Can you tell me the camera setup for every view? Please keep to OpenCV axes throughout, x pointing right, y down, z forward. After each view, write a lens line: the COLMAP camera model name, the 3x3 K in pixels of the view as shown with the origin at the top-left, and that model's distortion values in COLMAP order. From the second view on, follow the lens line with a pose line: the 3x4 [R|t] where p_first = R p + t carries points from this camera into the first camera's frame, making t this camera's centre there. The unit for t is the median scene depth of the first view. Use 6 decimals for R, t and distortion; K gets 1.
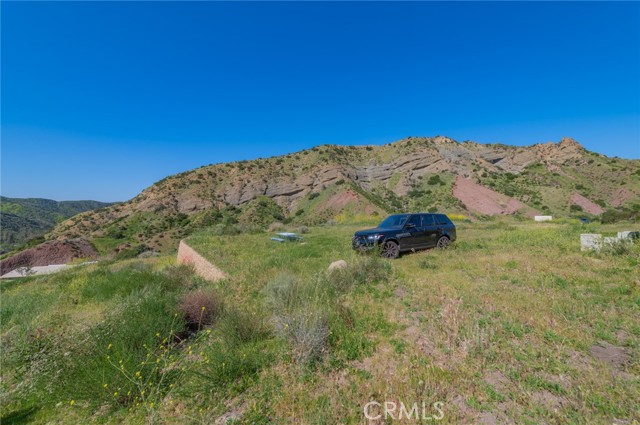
lens RADIAL K [[249.1, 0, 321.1], [0, 249.1, 213.4], [0, 0, 1]] dist [0.018290, -0.005100]
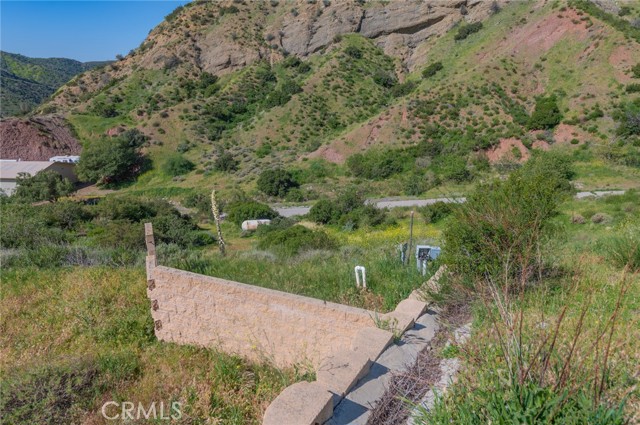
lens RADIAL K [[398.5, 0, 321.3], [0, 398.5, 213.9], [0, 0, 1]] dist [0.022488, -0.011020]
pose [[0.951126, 0.099450, -0.292351, -0.034490], [-0.003392, 0.950030, 0.312140, 0.015576], [0.308785, -0.295893, 0.903935, 0.177794]]
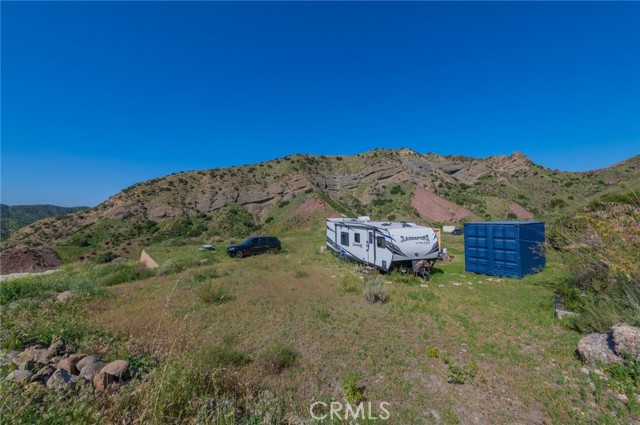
lens RADIAL K [[249.1, 0, 321.0], [0, 249.1, 215.1], [0, 0, 1]] dist [0.018290, -0.005100]
pose [[0.996471, 0.001395, 0.083925, 0.036939], [-0.000233, 0.999904, -0.013854, -0.007894], [-0.083936, 0.013786, 0.996376, -0.057886]]
